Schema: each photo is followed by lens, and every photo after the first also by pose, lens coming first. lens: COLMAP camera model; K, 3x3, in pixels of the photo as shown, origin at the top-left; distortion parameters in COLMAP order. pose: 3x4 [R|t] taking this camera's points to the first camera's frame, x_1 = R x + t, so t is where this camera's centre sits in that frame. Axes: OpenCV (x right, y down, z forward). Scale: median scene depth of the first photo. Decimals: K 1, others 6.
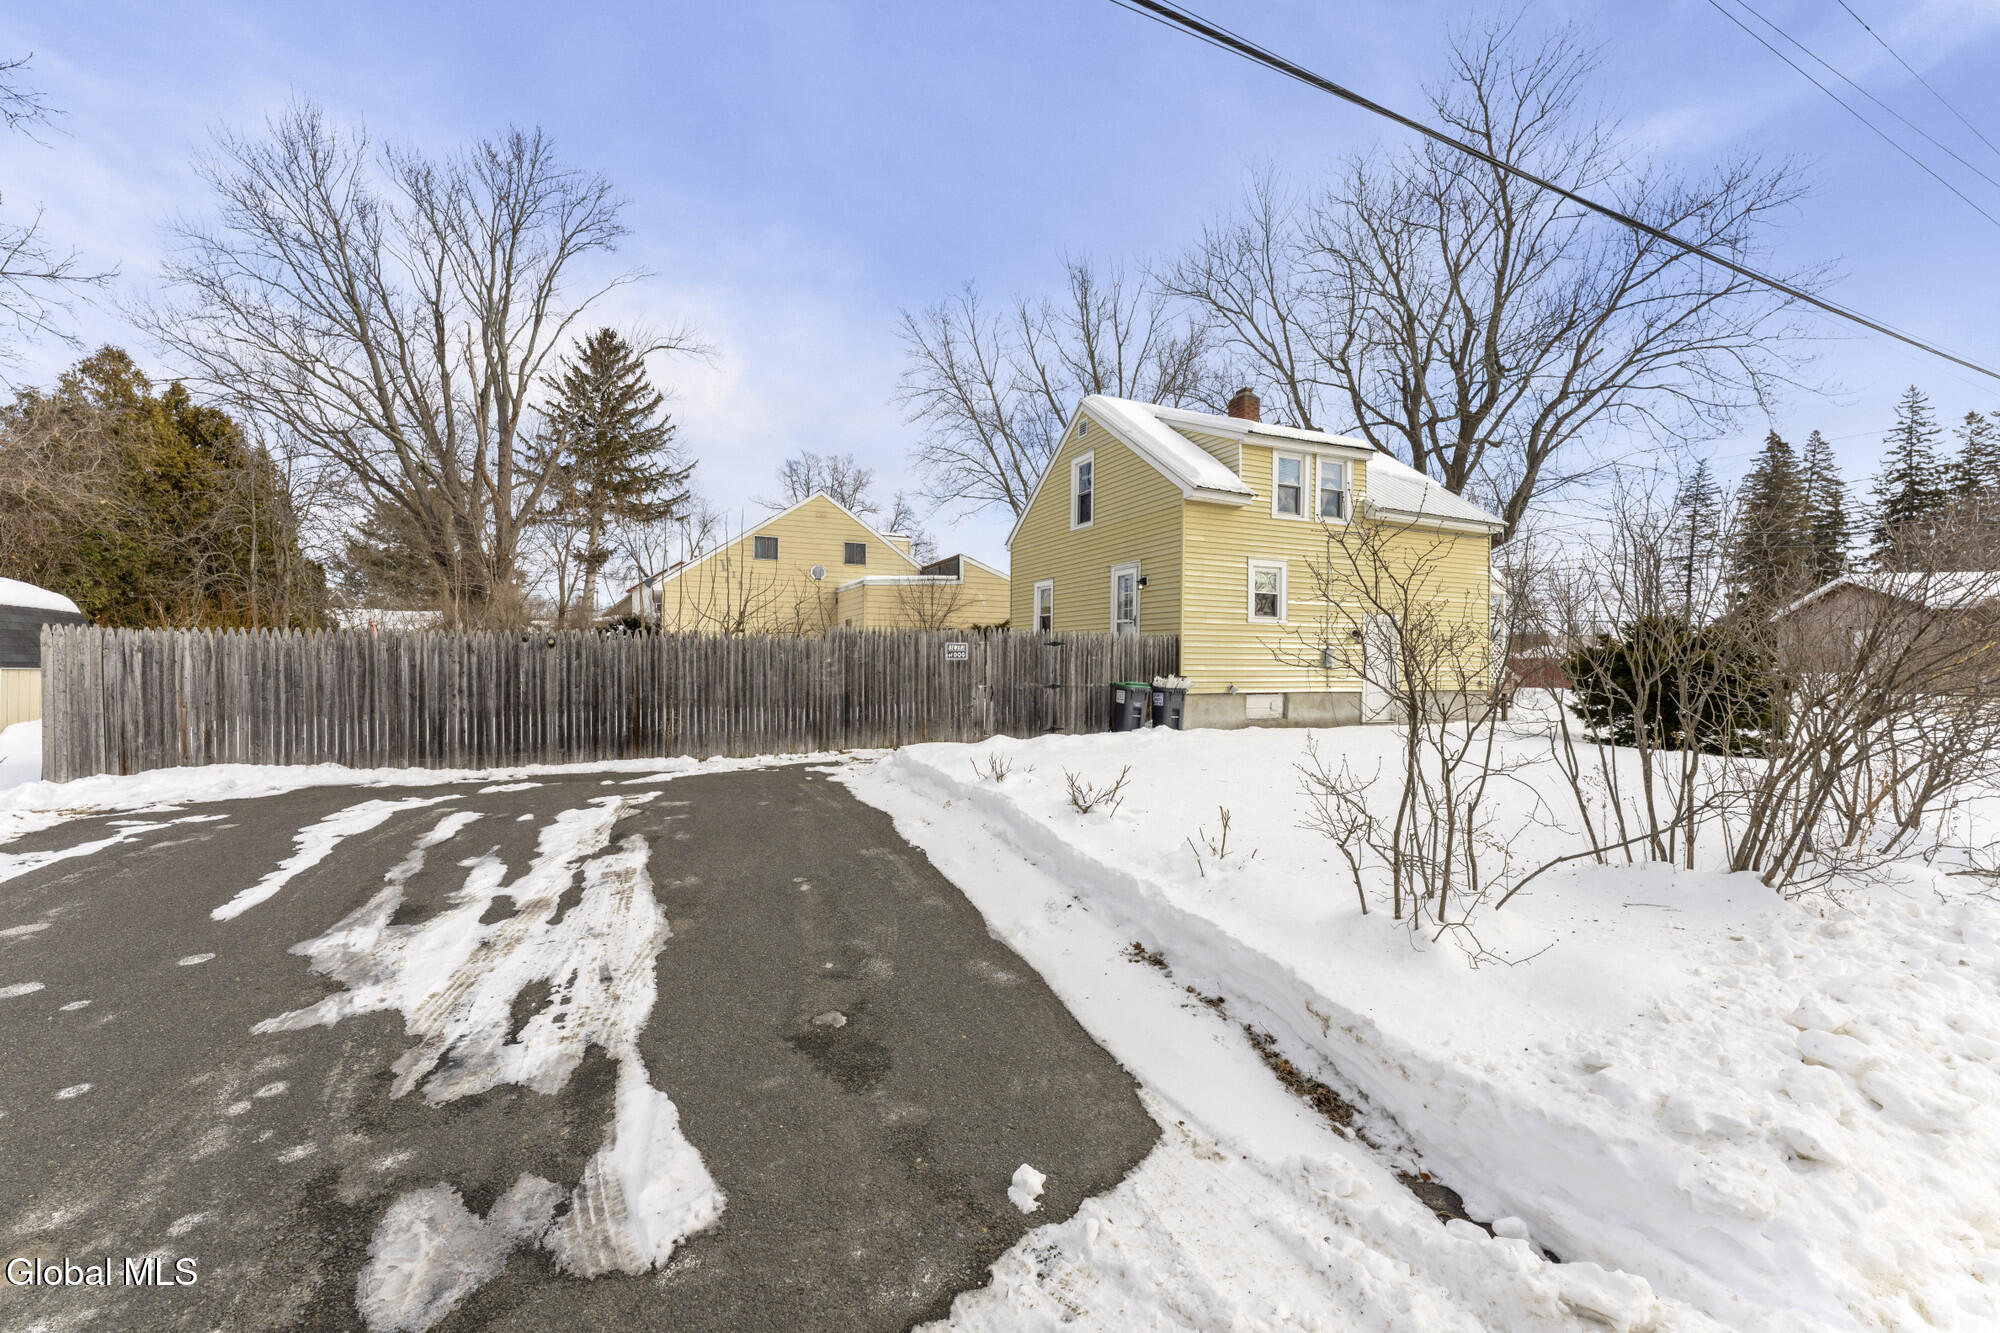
lens RADIAL K [[807.3, 0, 1008.6], [0, 807.3, 665.1], [0, 0, 1]] dist [-0.000717, -0.000410]
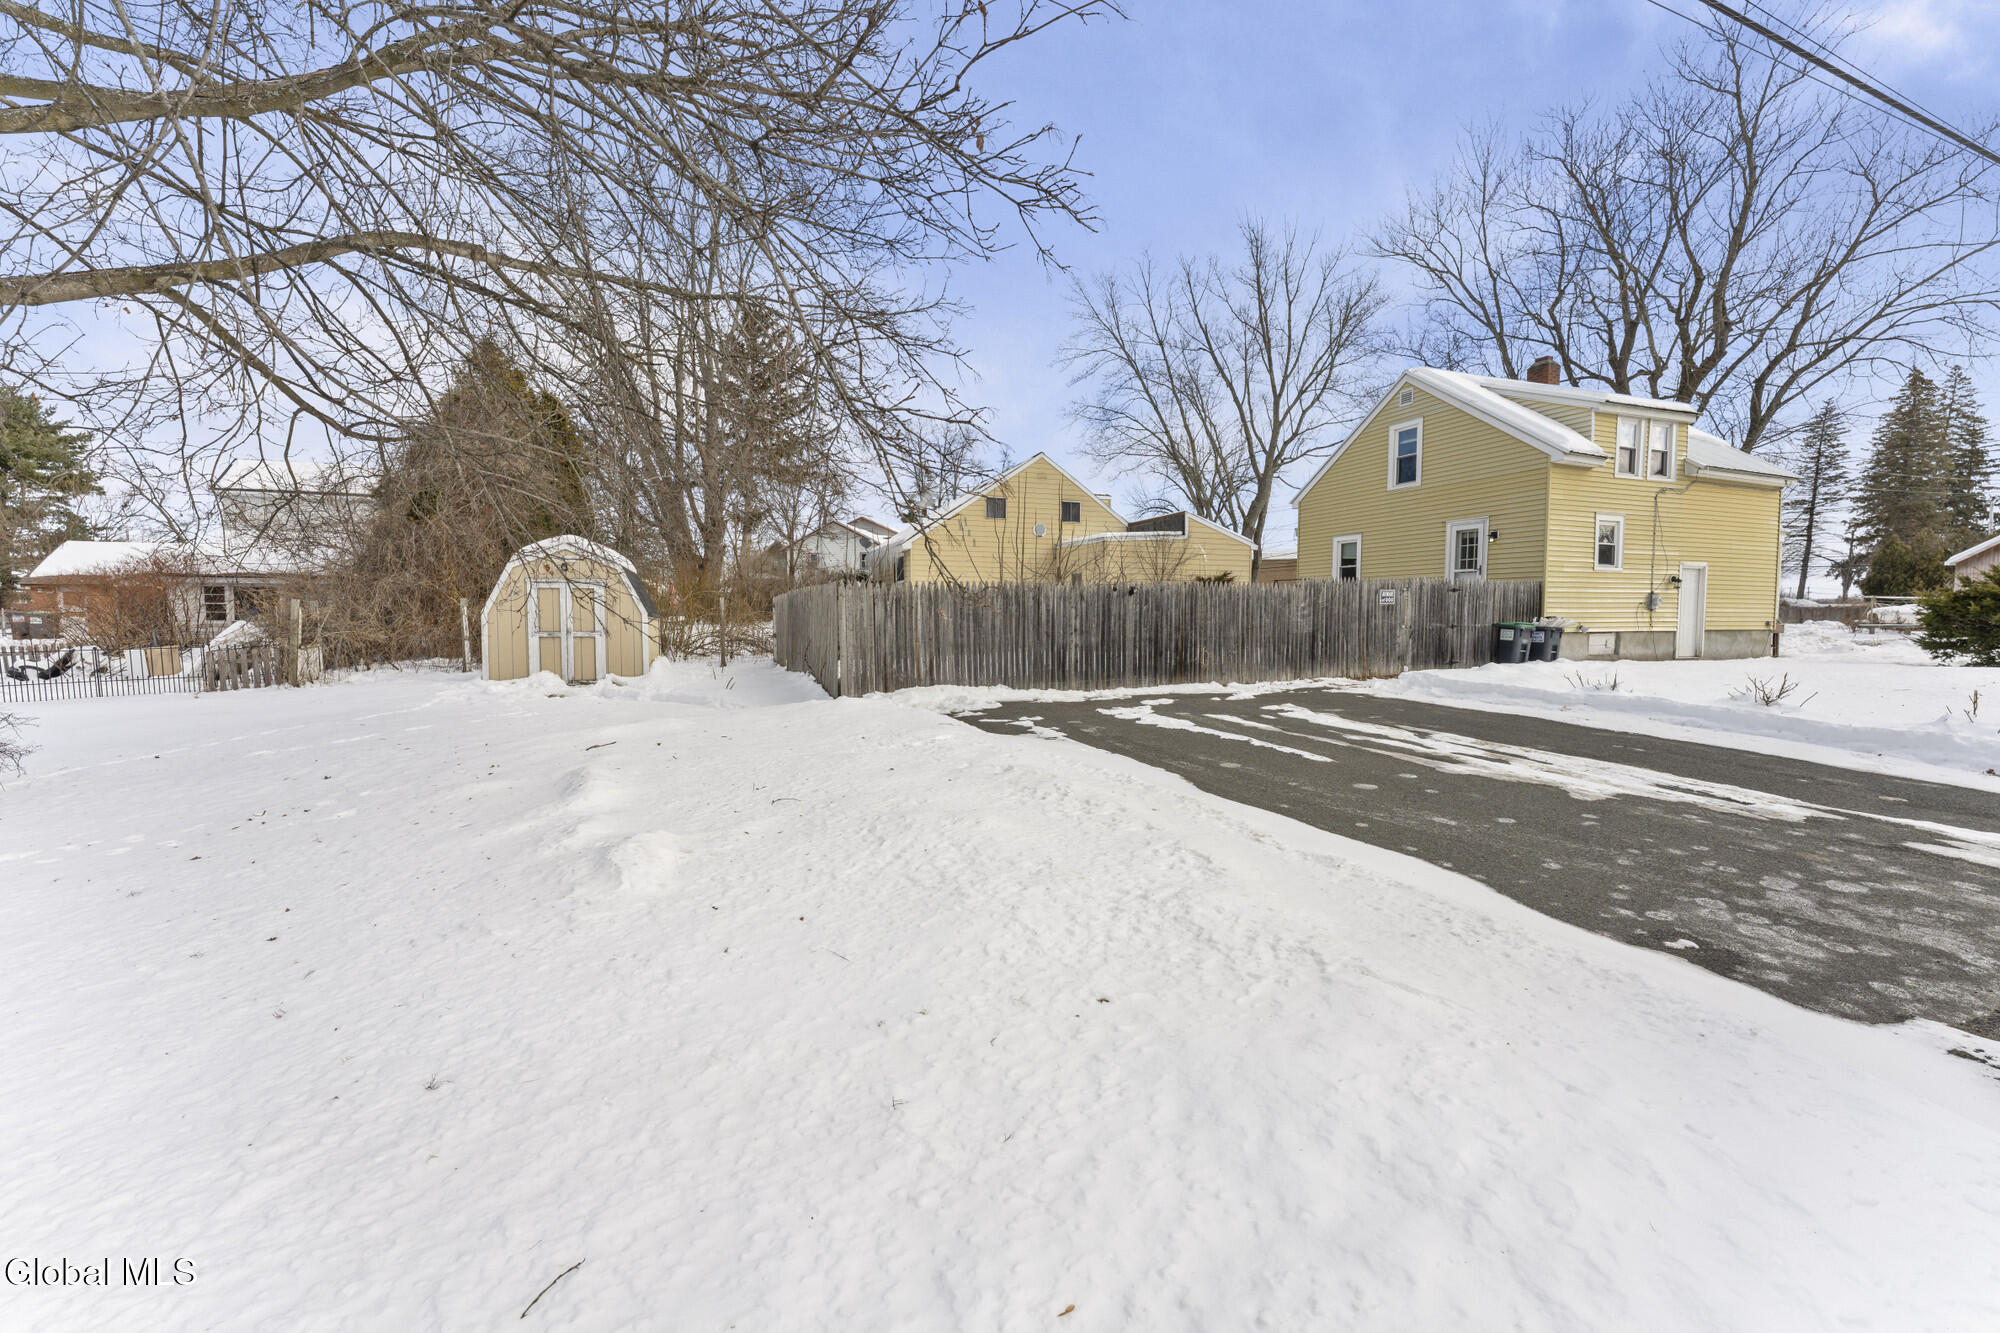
lens RADIAL K [[807.3, 0, 992.5], [0, 807.3, 668.4], [0, 0, 1]] dist [-0.000717, -0.000410]
pose [[0.998609, -0.005332, -0.052455, -0.460284], [0.008501, 0.998138, 0.060395, 0.008809], [0.052035, -0.060757, 0.996795, -0.178849]]
